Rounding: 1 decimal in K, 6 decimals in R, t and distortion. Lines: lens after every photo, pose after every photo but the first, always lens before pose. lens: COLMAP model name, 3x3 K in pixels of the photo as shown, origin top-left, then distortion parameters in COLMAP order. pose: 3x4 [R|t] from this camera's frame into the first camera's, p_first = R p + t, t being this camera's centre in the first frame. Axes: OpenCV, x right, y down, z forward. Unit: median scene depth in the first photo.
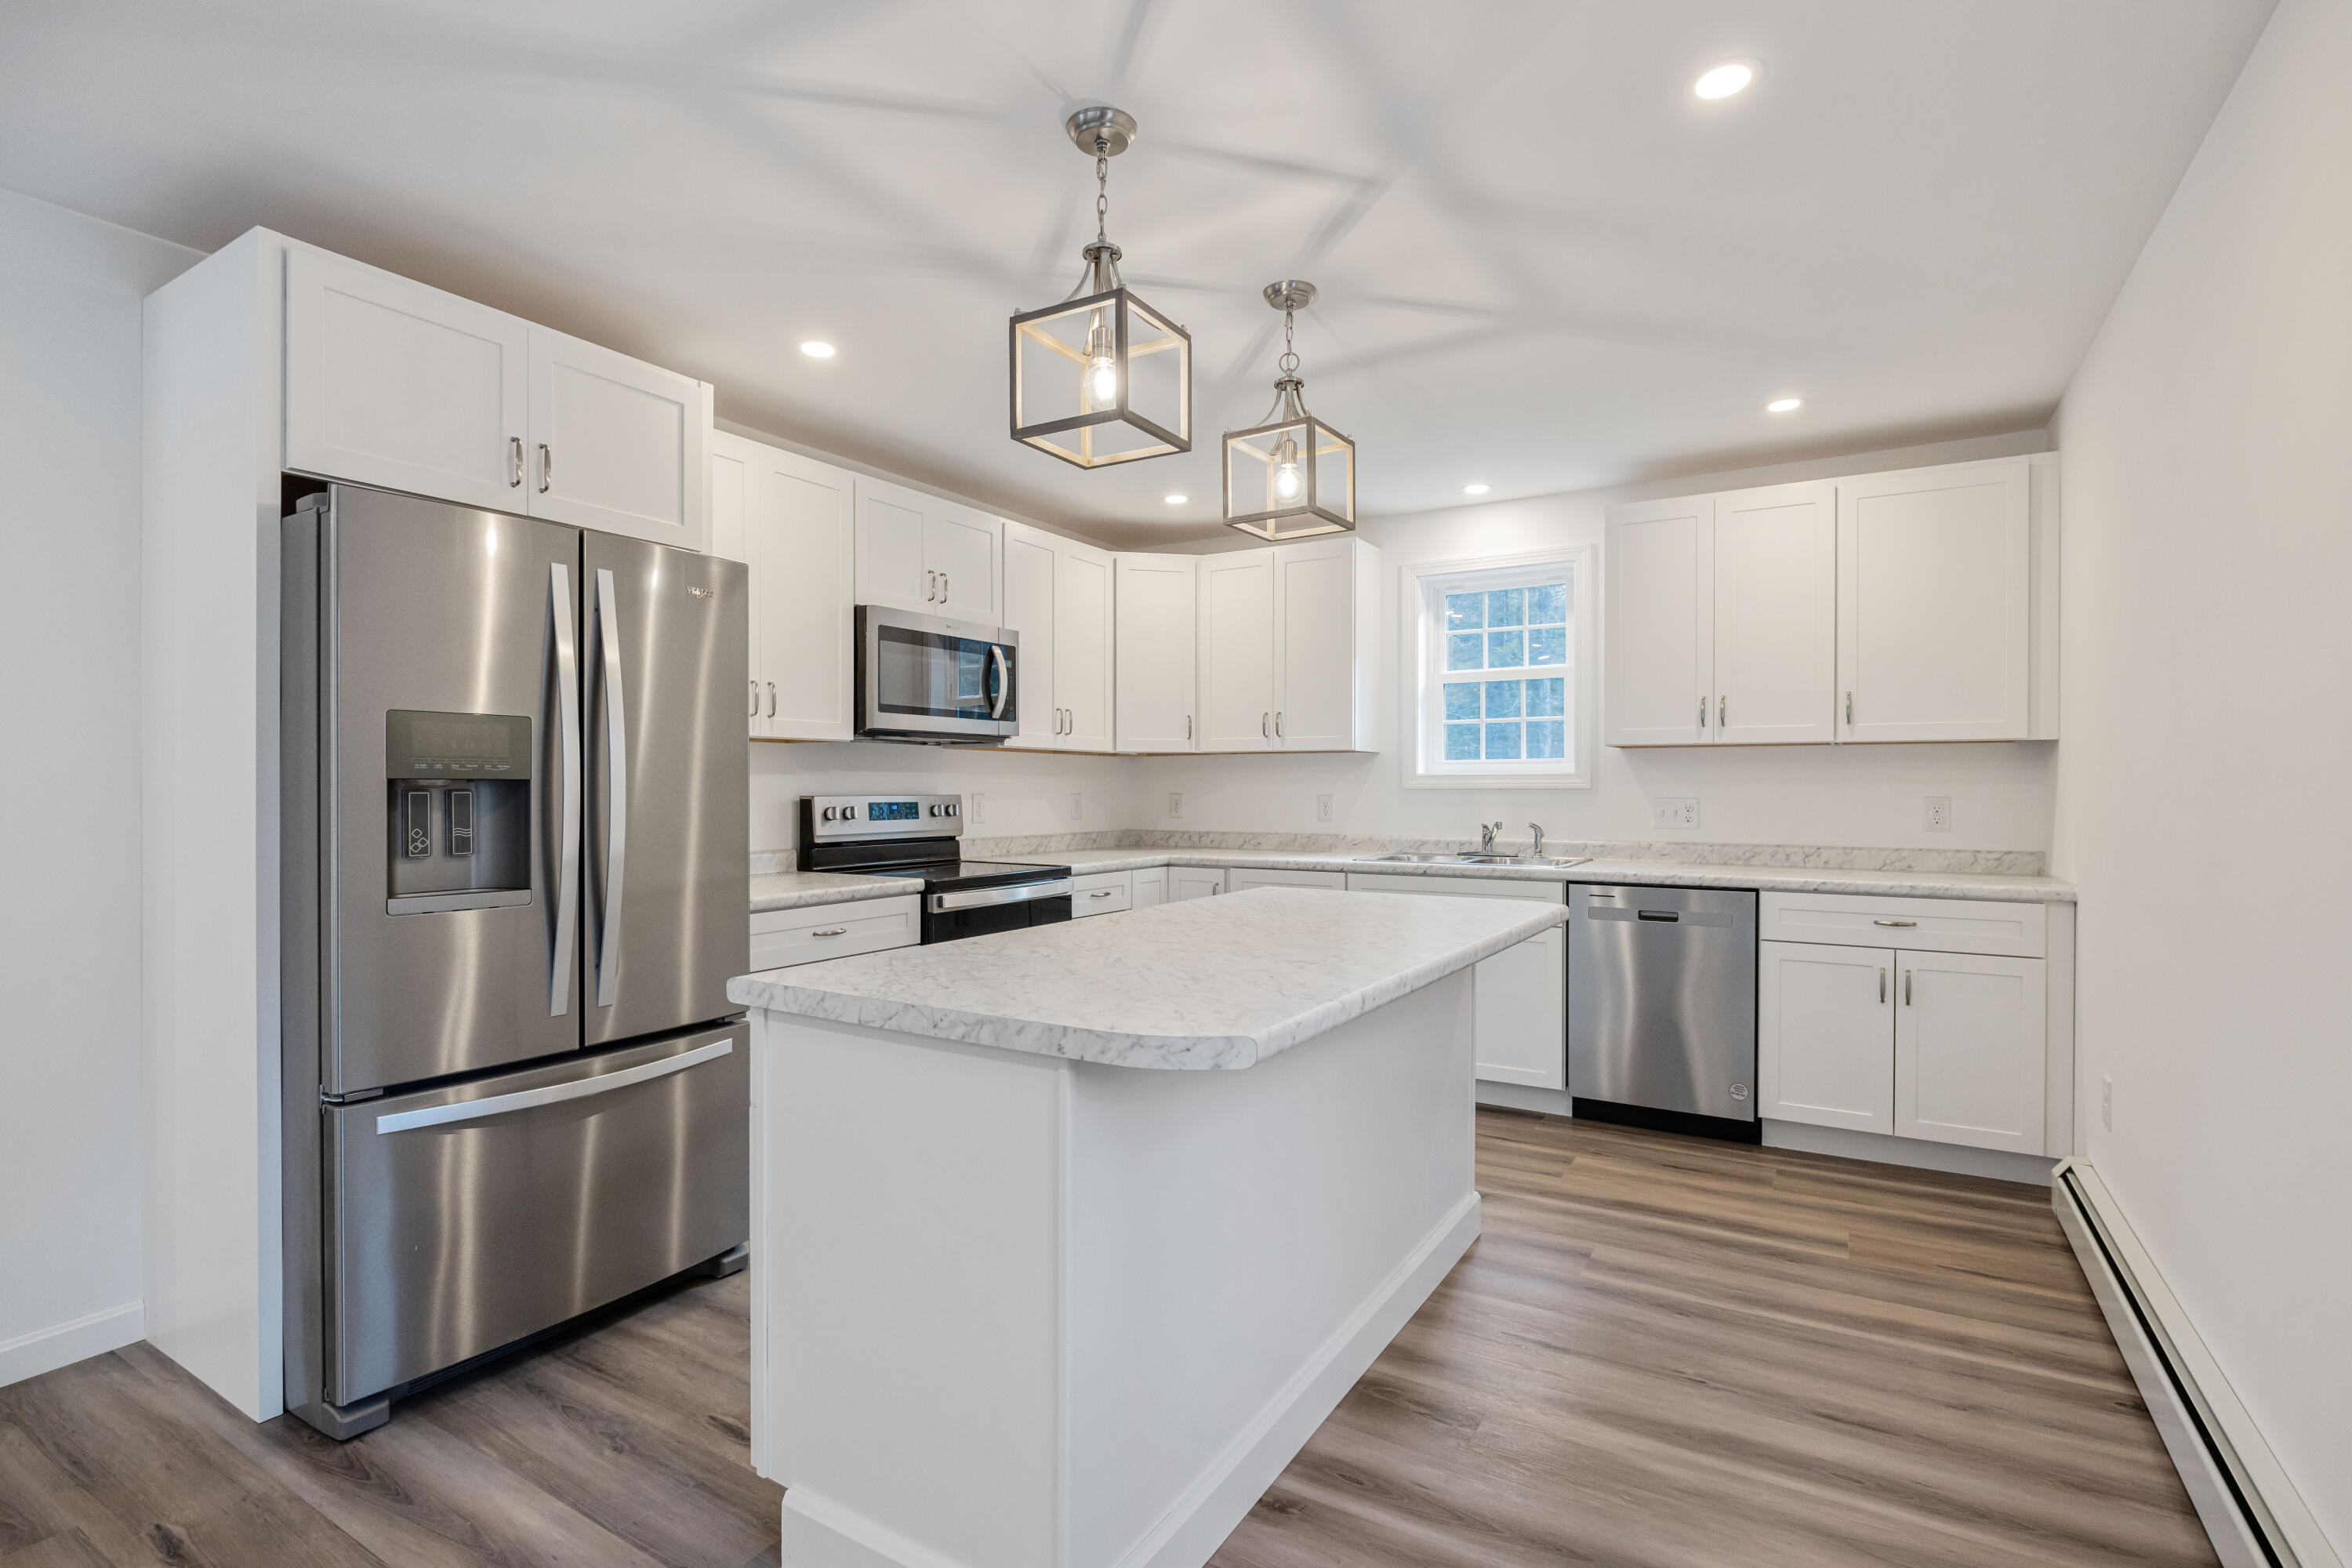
lens RADIAL K [[1104.3, 0, 1178.5], [0, 1104.3, 790.0], [0, 0, 1]] dist [-0.008469, 0.002800]
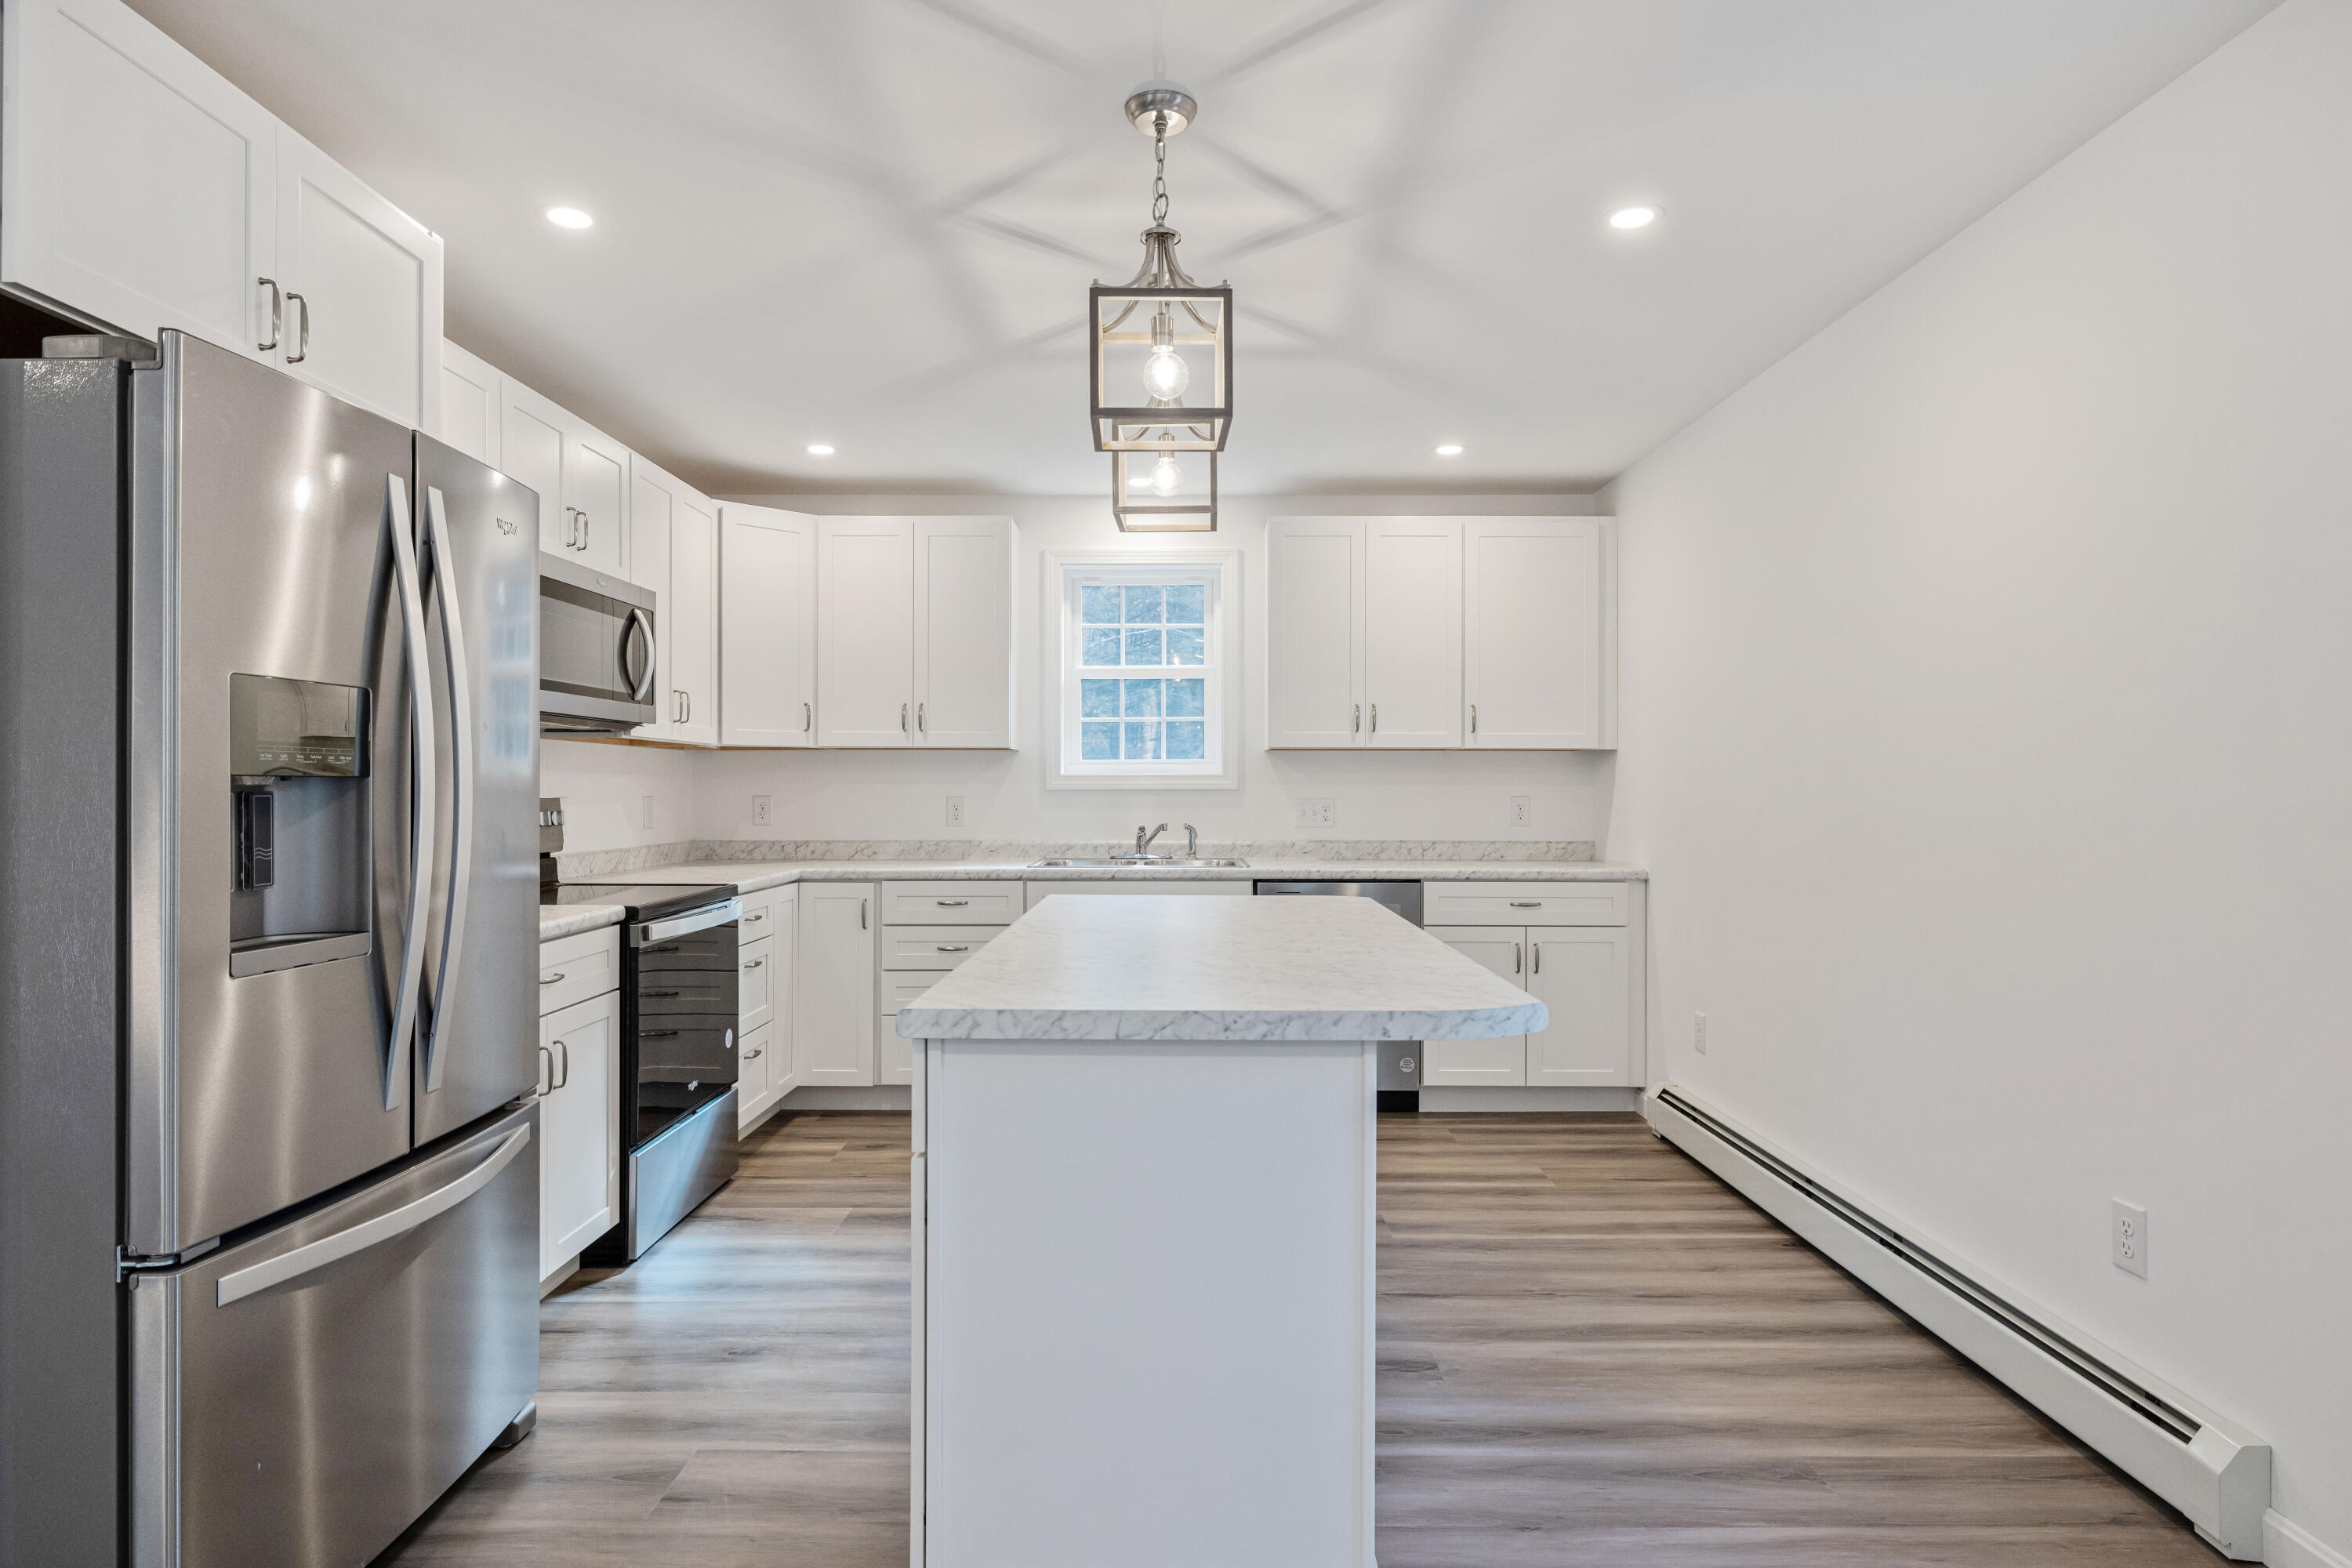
lens RADIAL K [[1289.6, 0, 1174.9], [0, 1289.6, 781.1], [0, 0, 1]] dist [0.001334, -0.001009]
pose [[0.856889, 0.002997, 0.515492, -0.372522], [0.001244, 0.999968, -0.007880, 0.000273], [-0.515499, 0.007394, 0.856858, 0.014198]]
